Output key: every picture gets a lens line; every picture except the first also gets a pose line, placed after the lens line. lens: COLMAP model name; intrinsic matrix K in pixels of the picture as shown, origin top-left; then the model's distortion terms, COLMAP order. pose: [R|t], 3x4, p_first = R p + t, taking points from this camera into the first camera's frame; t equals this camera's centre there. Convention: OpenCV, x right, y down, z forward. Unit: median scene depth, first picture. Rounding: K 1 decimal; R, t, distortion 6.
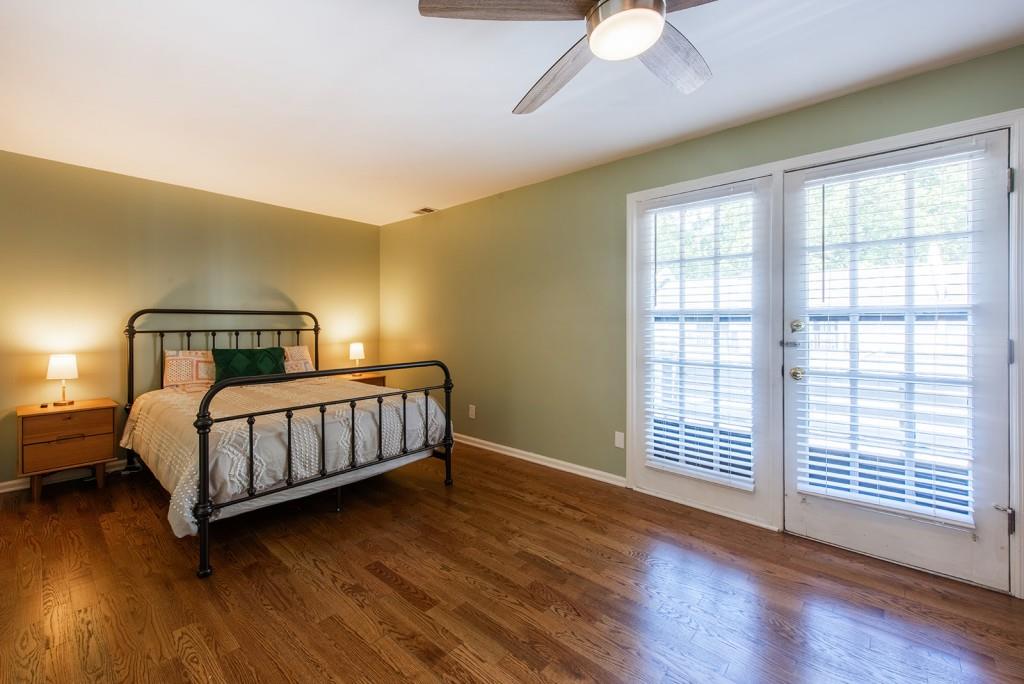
lens RADIAL K [[419.1, 0, 533.3], [0, 419.1, 325.2], [0, 0, 1]] dist [0.000325, 0.000181]
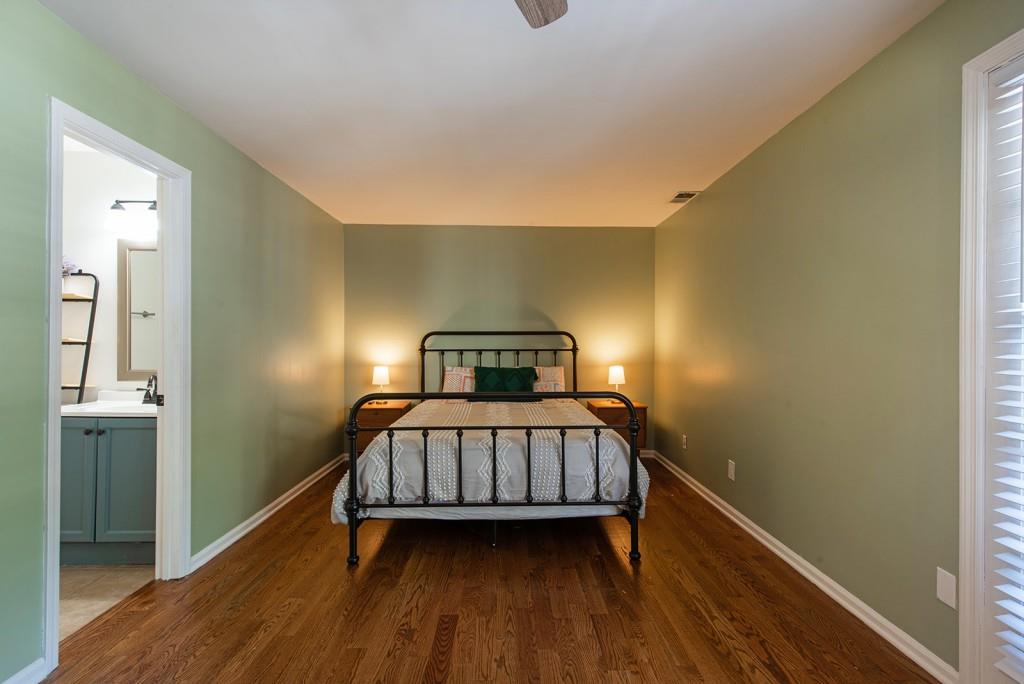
lens RADIAL K [[479.7, 0, 517.0], [0, 479.7, 345.5], [0, 0, 1]] dist [0.005671, -0.004661]
pose [[0.661859, 0.002392, -0.749625, 0.302828], [-0.002610, 0.999996, 0.000887, -0.000113], [0.749624, 0.001369, 0.661863, 0.283331]]
